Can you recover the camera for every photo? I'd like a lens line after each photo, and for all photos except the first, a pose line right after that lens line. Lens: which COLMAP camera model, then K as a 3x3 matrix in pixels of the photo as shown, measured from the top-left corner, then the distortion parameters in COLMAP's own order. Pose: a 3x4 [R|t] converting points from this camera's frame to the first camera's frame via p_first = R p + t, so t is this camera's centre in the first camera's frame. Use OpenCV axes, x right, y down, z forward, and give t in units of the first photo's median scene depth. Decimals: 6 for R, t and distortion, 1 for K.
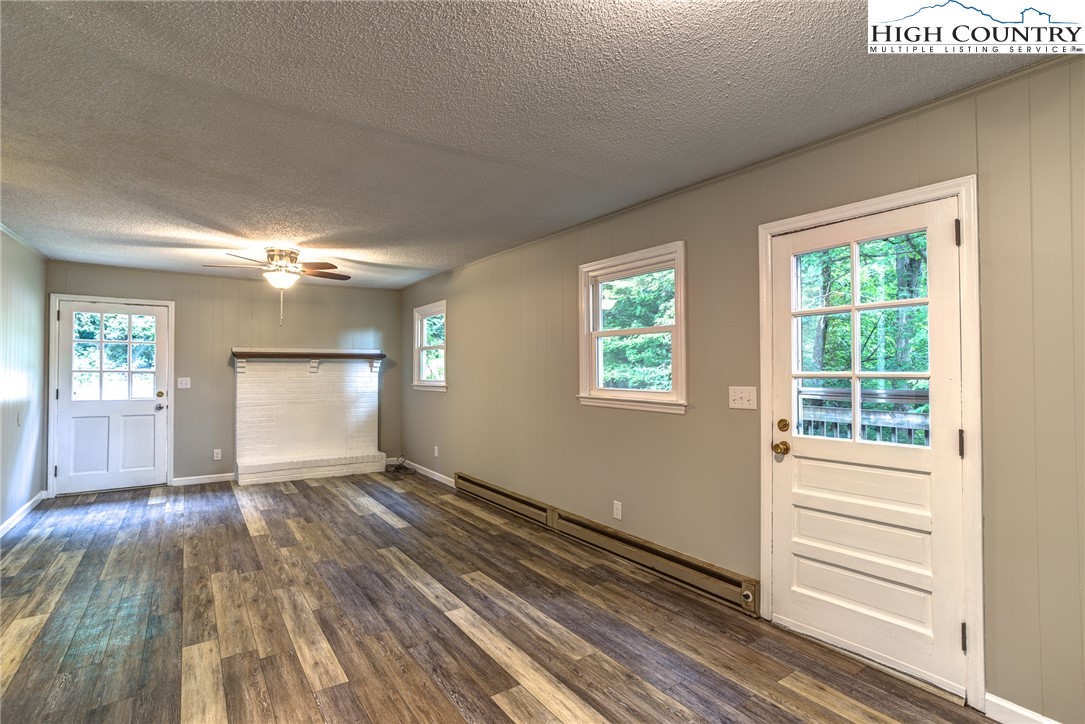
lens RADIAL K [[528.1, 0, 545.5], [0, 528.1, 351.3], [0, 0, 1]] dist [-0.046838, 0.029874]
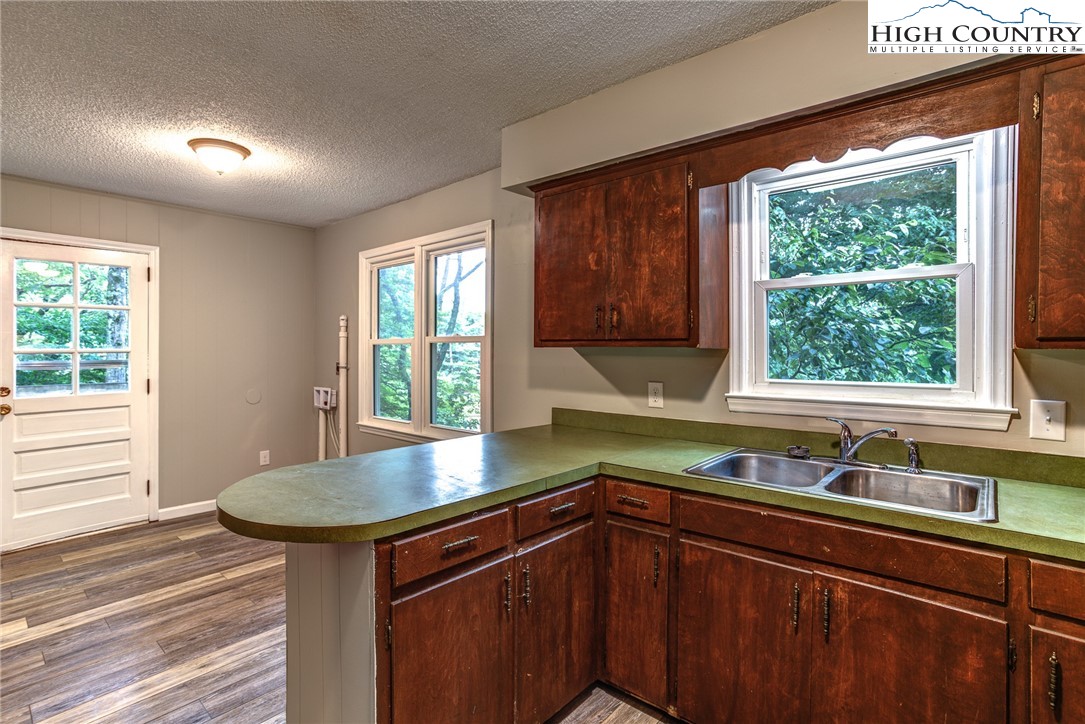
lens RADIAL K [[513.8, 0, 542.5], [0, 513.8, 362.0], [0, 0, 1]] dist [-0.002641, -0.000398]
pose [[-0.252463, -0.015690, 0.967479, -0.819232], [-0.030968, 0.999487, 0.008128, 0.016318], [-0.967111, -0.027909, -0.252819, 0.050652]]
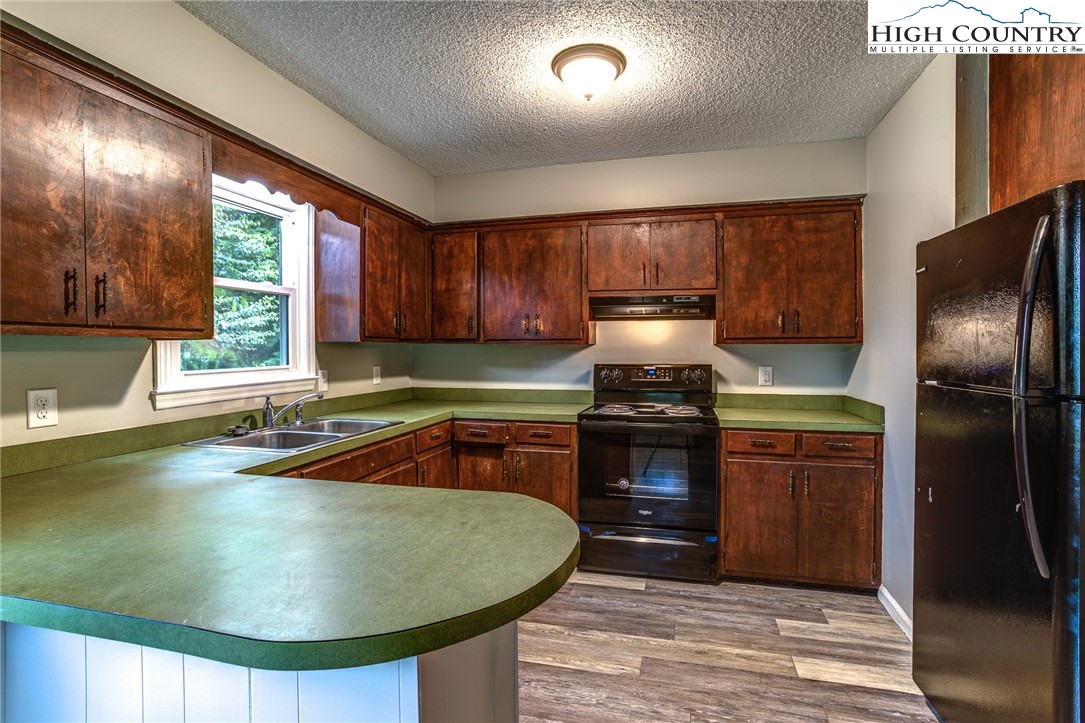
lens RADIAL K [[520.3, 0, 545.4], [0, 520.3, 350.5], [0, 0, 1]] dist [-0.059507, 0.028362]
pose [[-0.762305, 0.012368, -0.647100, -0.207083], [0.026483, 0.999576, -0.012093, 0.027727], [0.646676, -0.026356, -0.762309, 0.391160]]
